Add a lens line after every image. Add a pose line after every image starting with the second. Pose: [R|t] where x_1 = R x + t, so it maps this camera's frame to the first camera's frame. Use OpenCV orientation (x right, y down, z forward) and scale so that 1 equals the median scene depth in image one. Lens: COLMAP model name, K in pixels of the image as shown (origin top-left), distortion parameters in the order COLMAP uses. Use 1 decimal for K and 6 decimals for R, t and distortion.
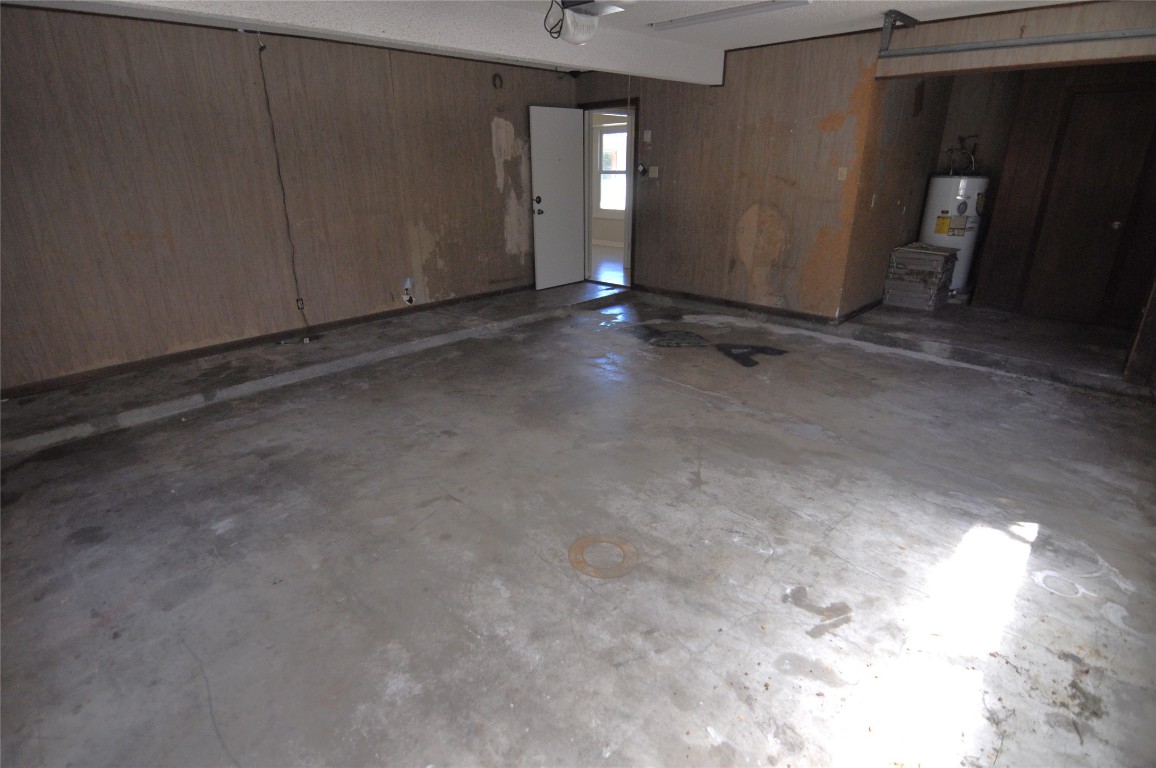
lens RADIAL K [[569.8, 0, 578.0], [0, 569.8, 384.0], [0, 0, 1]] dist [-0.011815, -0.009240]
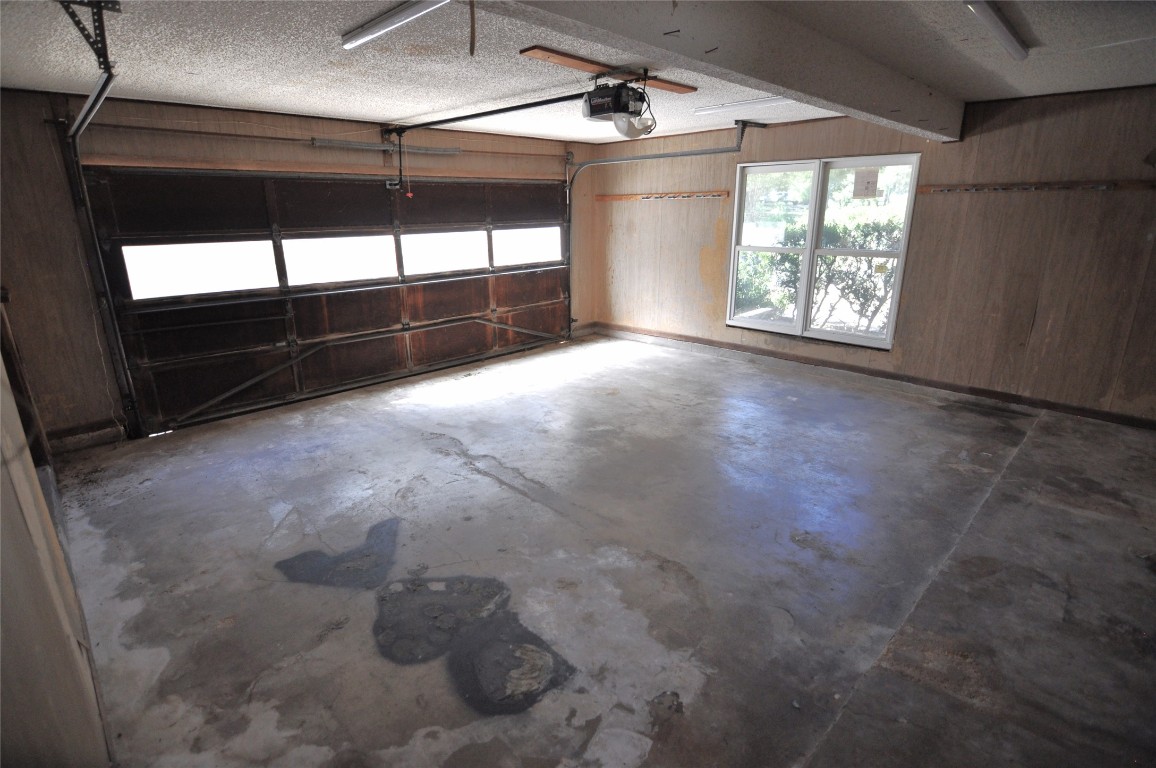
lens RADIAL K [[569.8, 0, 578.0], [0, 569.8, 384.0], [0, 0, 1]] dist [-0.011815, -0.009240]
pose [[-0.999618, 0.012592, 0.024602, 0.064831], [0.025059, 0.788363, 0.614699, -0.788618], [-0.011655, 0.615081, -0.788378, 1.922419]]
